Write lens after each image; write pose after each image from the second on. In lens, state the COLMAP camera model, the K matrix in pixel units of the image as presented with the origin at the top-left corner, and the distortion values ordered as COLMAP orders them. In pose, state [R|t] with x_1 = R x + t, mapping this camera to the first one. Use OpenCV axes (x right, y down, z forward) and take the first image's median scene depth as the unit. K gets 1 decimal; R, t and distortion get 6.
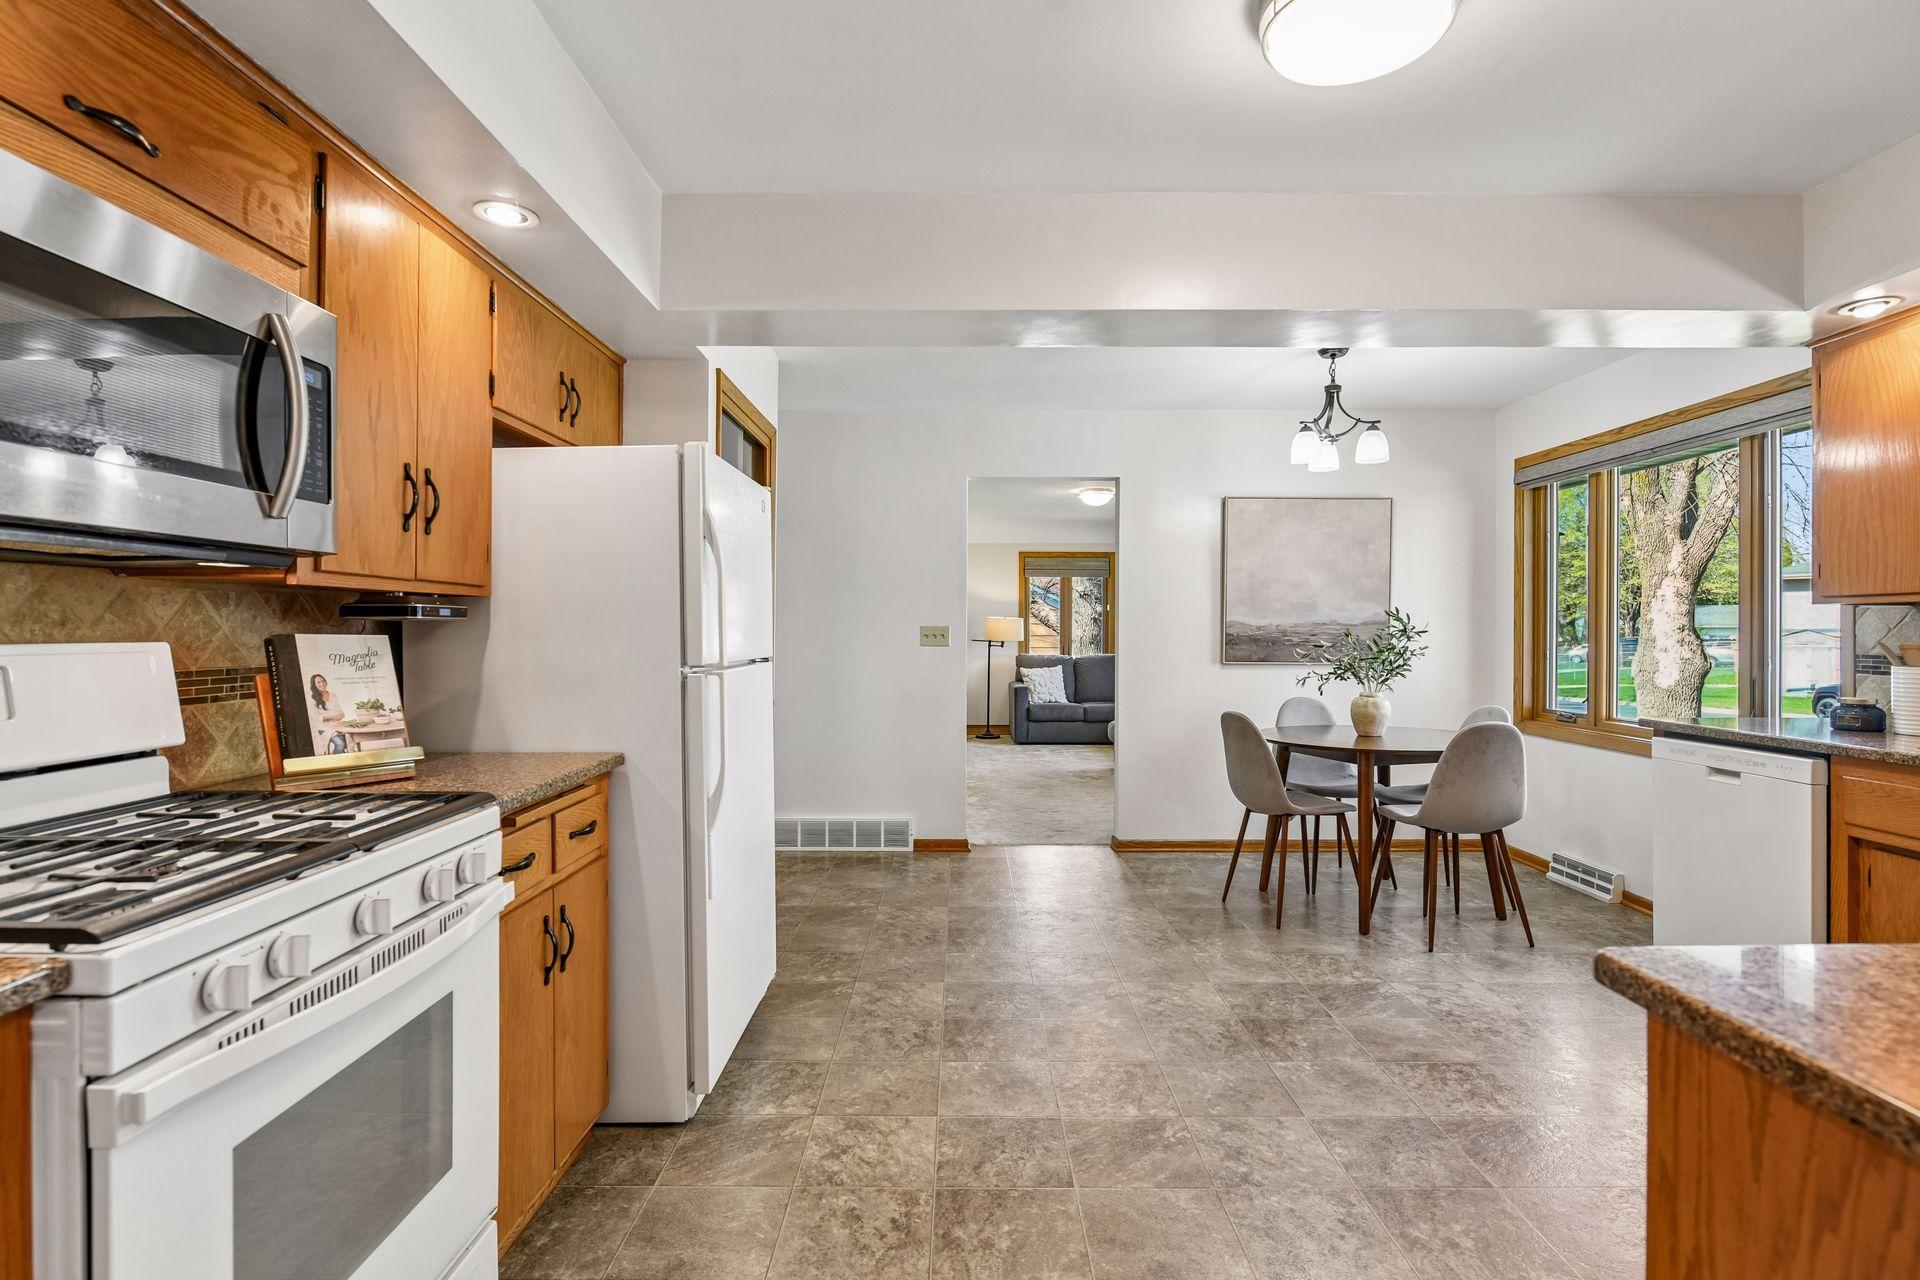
lens RADIAL K [[1112.3, 0, 970.0], [0, 1112.3, 634.7], [0, 0, 1]] dist [-0.004172, -0.001100]
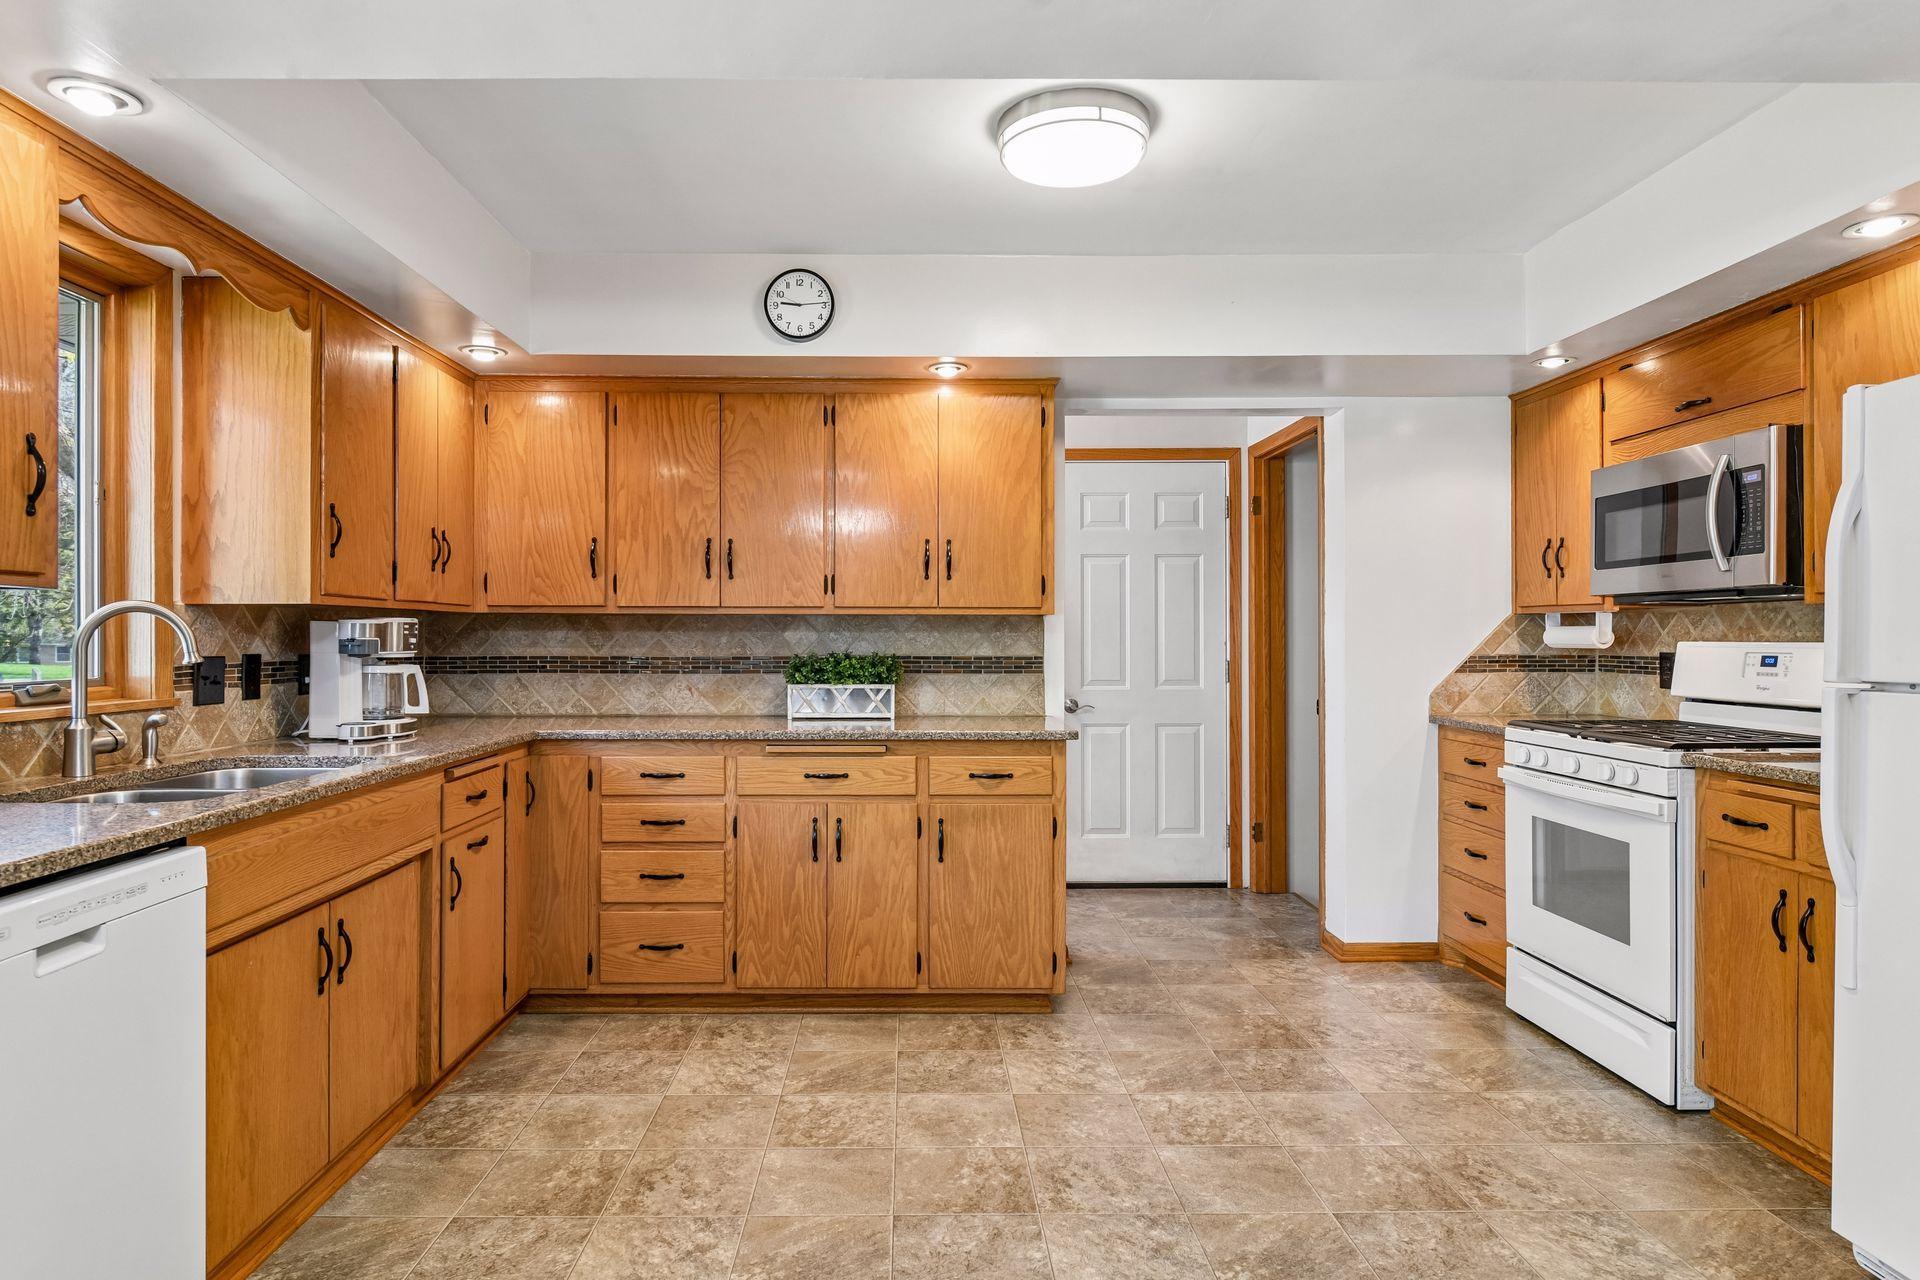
lens RADIAL K [[1112.3, 0, 962.9], [0, 1112.3, 636.0], [0, 0, 1]] dist [-0.004172, -0.001100]
pose [[-0.999968, -0.000352, -0.007958, 0.352107], [-0.000382, 0.999993, 0.003758, -0.004963], [0.007956, 0.003761, -0.999961, 1.635233]]
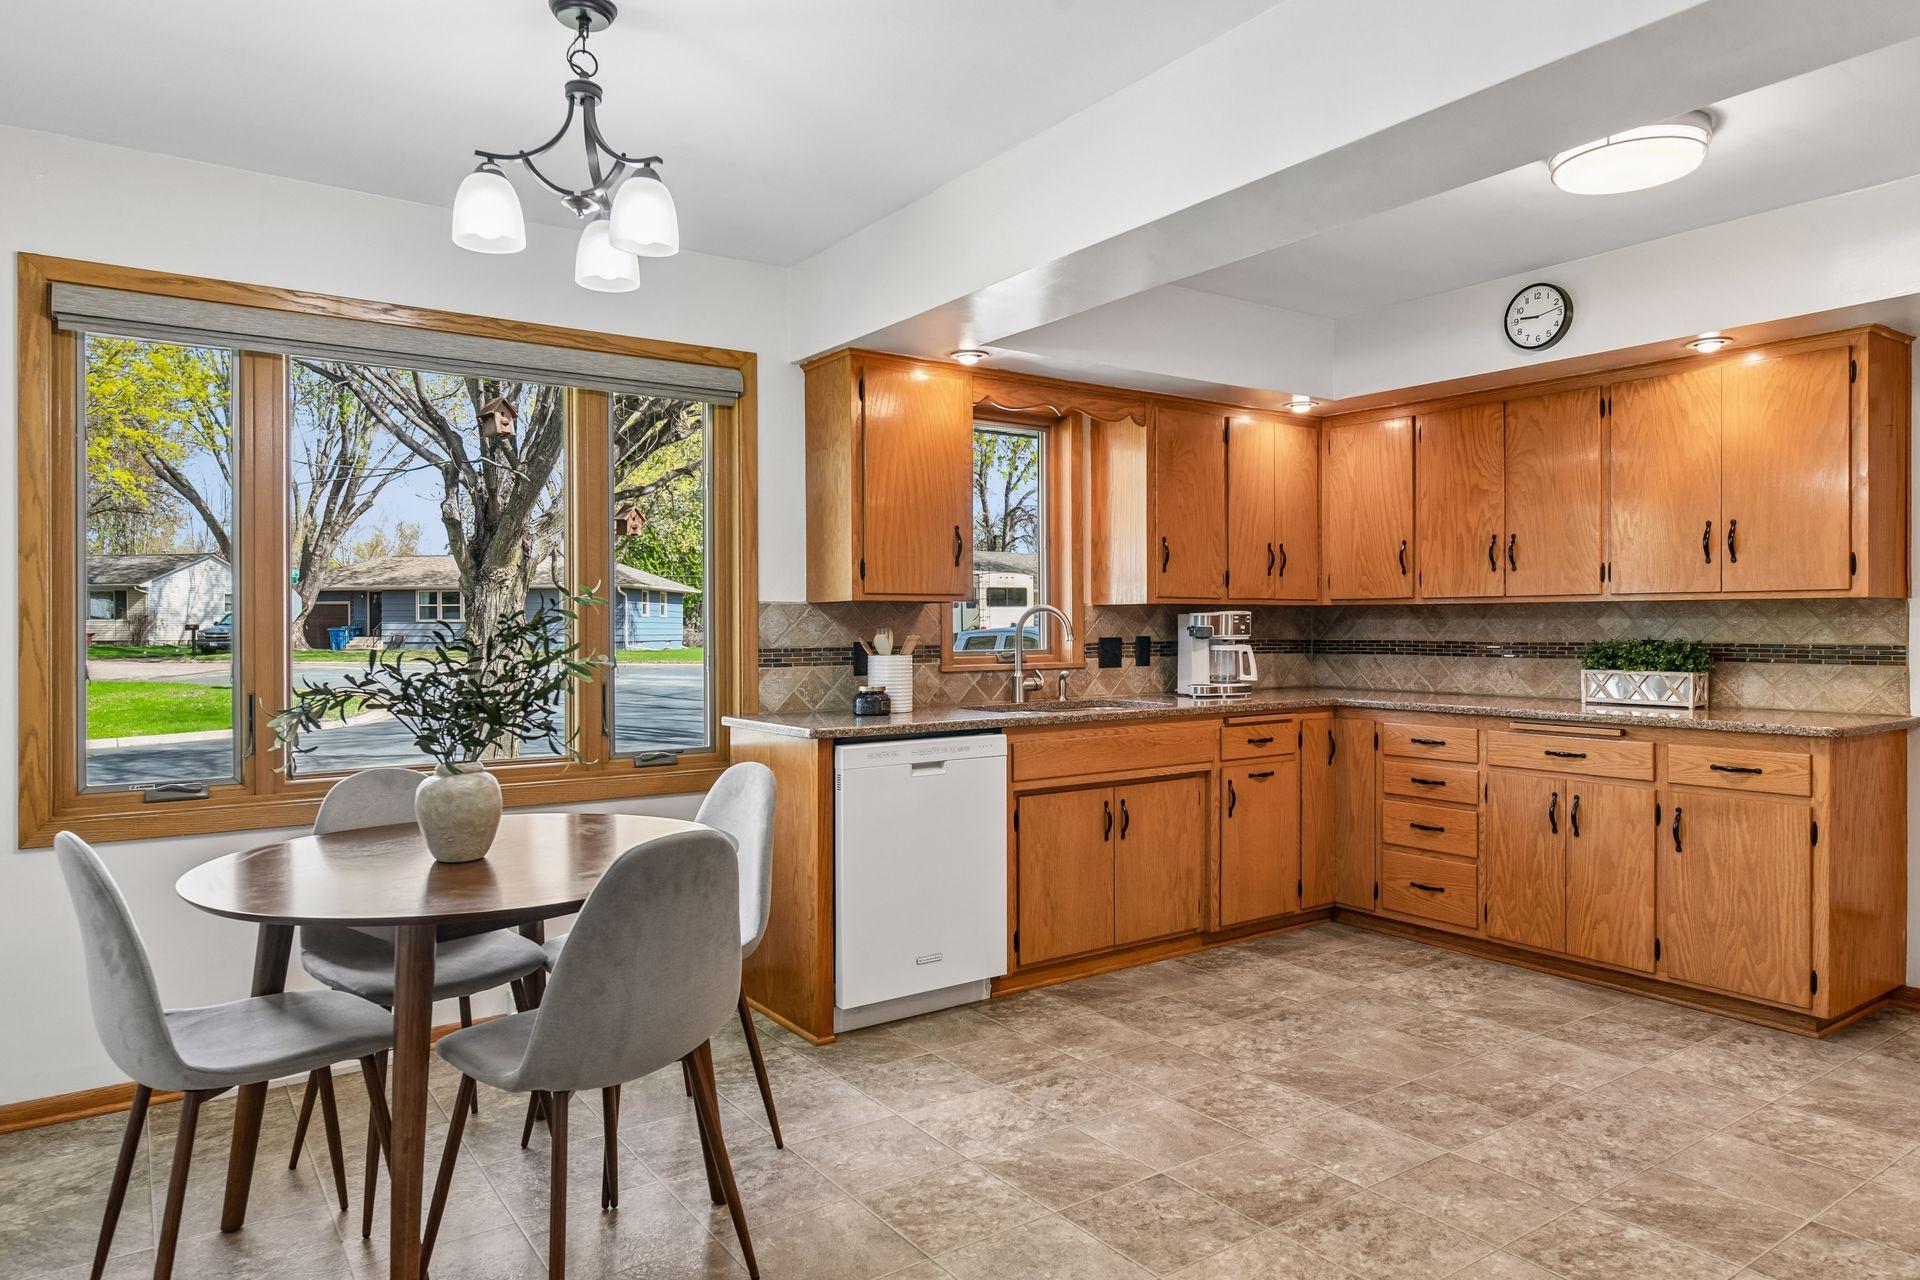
lens RADIAL K [[1189.8, 0, 973.9], [0, 1189.8, 638.0], [0, 0, 1]] dist [-0.004337, -0.002309]
pose [[-0.583549, -0.007136, 0.812047, -0.249182], [0.007265, 0.999876, 0.014007, -0.007156], [-0.812045, 0.014073, -0.583424, 1.786948]]
